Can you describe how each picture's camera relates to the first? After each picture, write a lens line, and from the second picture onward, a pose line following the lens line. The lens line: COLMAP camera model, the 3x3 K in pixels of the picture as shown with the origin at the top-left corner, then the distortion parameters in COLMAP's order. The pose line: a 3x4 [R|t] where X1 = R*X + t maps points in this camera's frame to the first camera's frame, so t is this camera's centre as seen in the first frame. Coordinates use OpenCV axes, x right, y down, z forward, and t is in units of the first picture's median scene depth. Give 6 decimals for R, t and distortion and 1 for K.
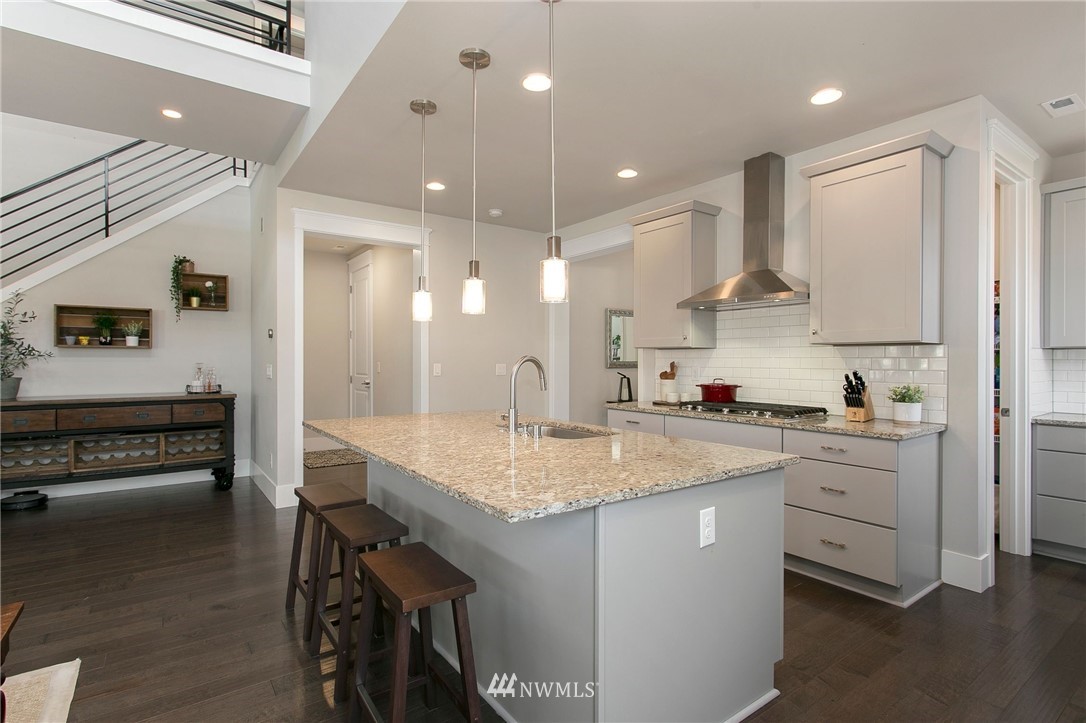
lens RADIAL K [[529.8, 0, 543.0], [0, 529.8, 361.5], [0, 0, 1]] dist [-0.000066, -0.000165]
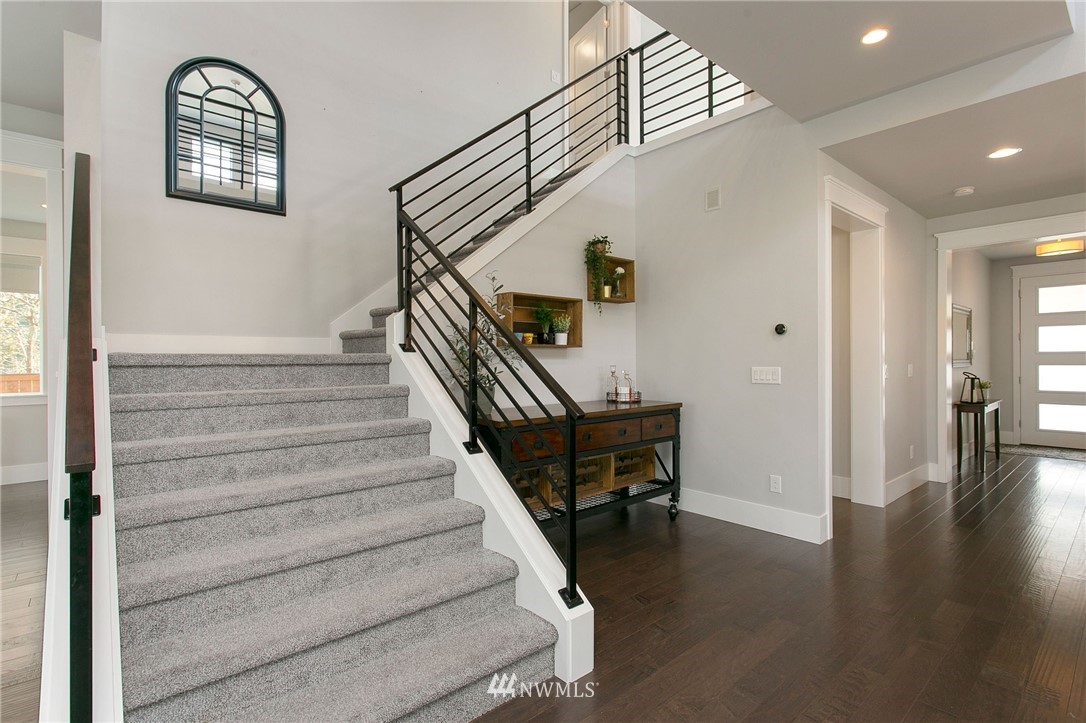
lens RADIAL K [[522.1, 0, 533.1], [0, 522.1, 357.2], [0, 0, 1]] dist [0.000396, 0.000222]
pose [[0.997549, -0.002587, 0.069929, -0.880296], [0.003226, 0.999954, -0.009027, -0.003880], [-0.069903, 0.009230, 0.997511, 0.209959]]
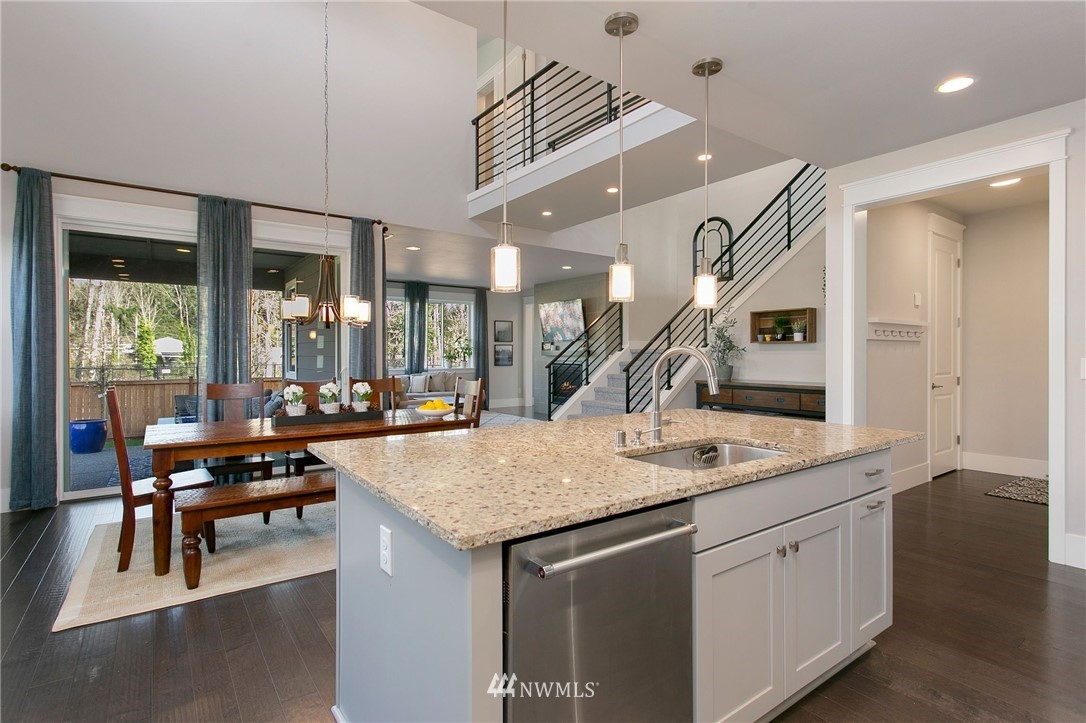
lens RADIAL K [[522.1, 0, 533.1], [0, 522.1, 357.2], [0, 0, 1]] dist [0.000396, 0.000222]
pose [[-0.017864, 0.007927, -0.999809, 0.388368], [-0.006137, 0.999949, 0.008038, 0.000672], [0.999822, 0.006280, -0.017814, 0.438377]]
